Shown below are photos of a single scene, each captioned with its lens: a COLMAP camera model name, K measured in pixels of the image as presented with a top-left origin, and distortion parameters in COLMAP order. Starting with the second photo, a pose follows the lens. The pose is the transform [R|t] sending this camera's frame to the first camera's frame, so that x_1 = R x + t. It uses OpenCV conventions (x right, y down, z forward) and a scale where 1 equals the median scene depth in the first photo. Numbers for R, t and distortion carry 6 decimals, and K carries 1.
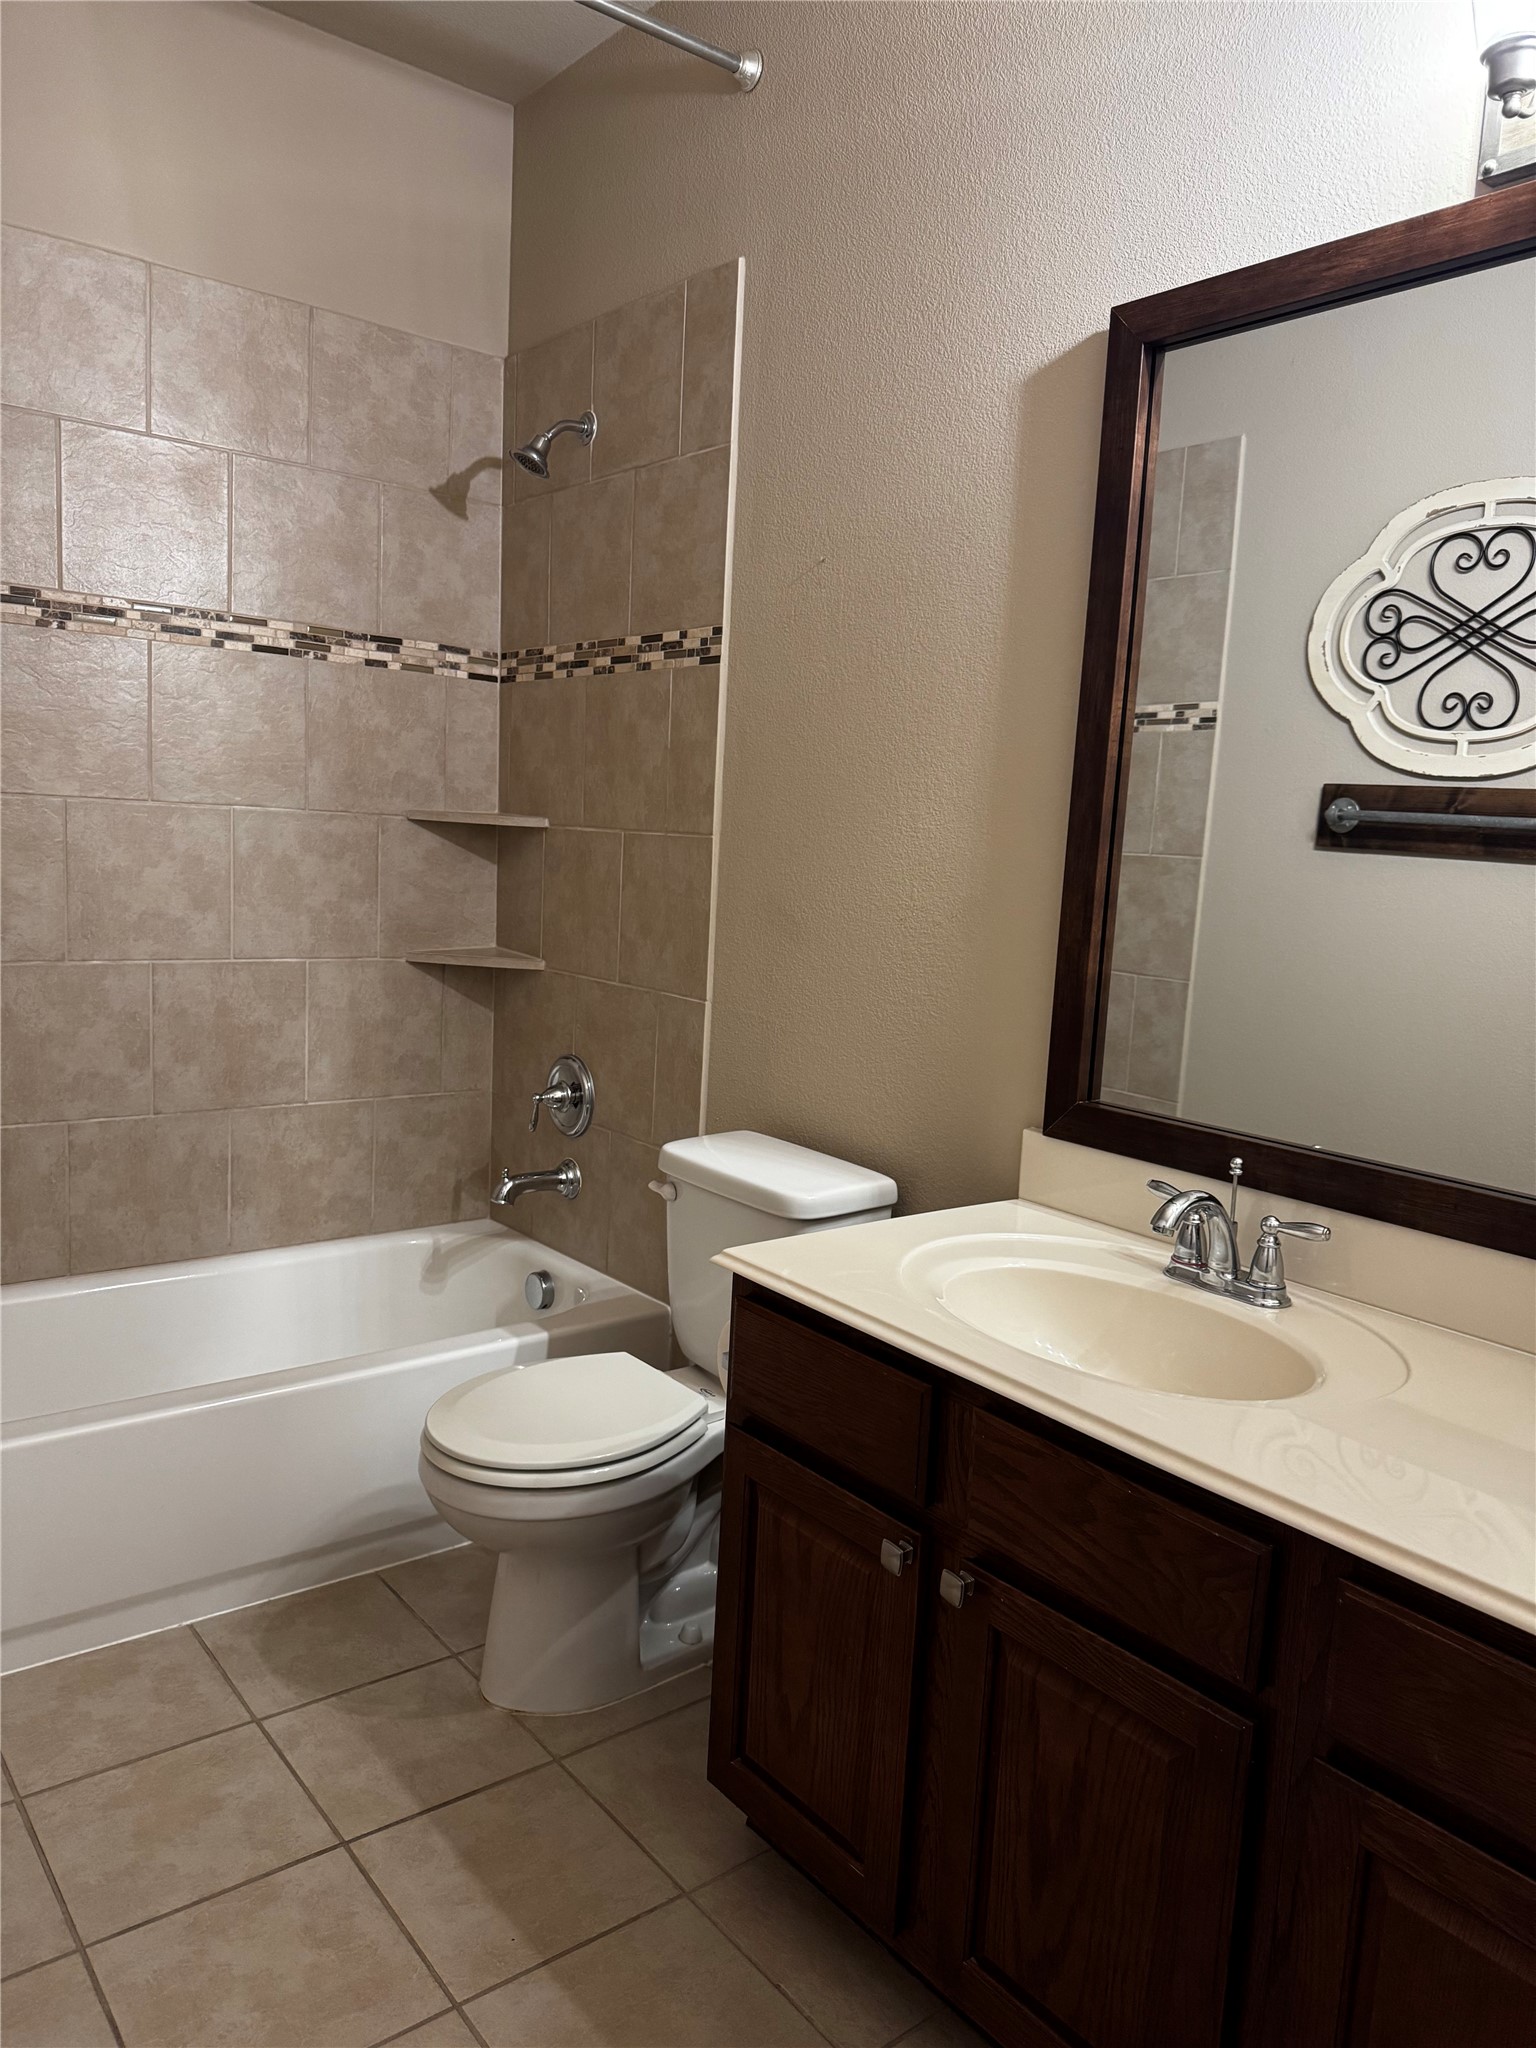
lens RADIAL K [[1440.1, 0, 768.0], [0, 1440.1, 1024.0], [0, 0, 1]] dist [0.037384, -0.059681]
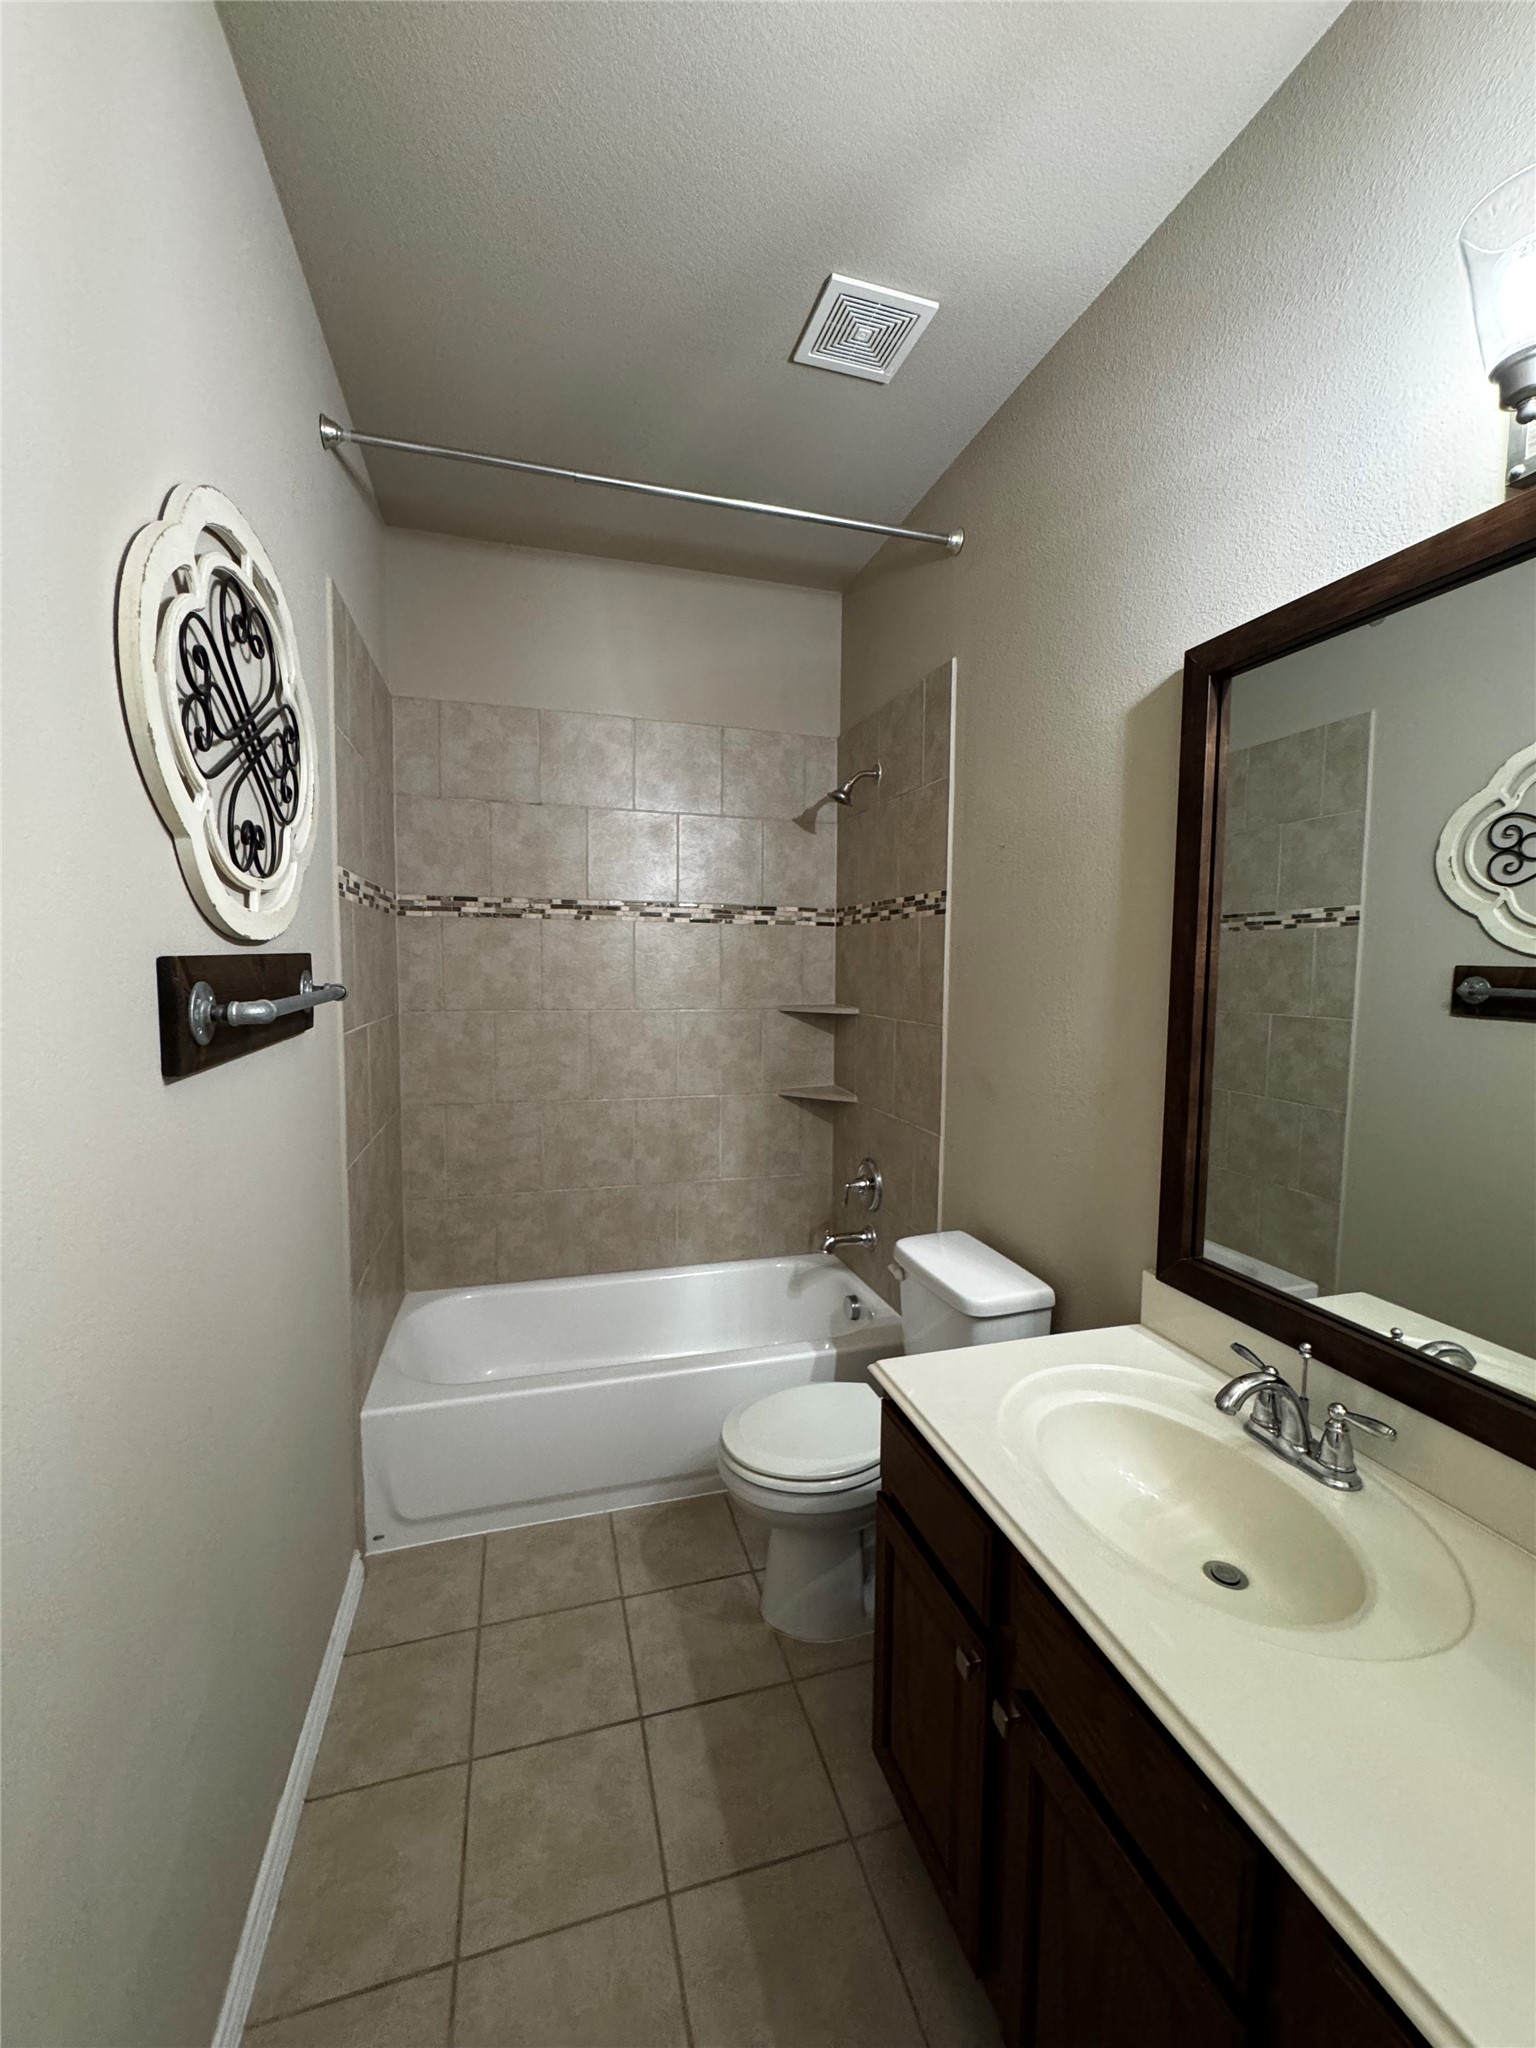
lens RADIAL K [[813.2, 0, 768.0], [0, 813.2, 1024.0], [0, 0, 1]] dist [0.003300, -0.006098]
pose [[0.927162, -0.015312, -0.374347, 0.098099], [-0.011913, 0.997454, -0.070305, -0.063434], [0.374471, 0.069644, 0.924620, 0.124853]]
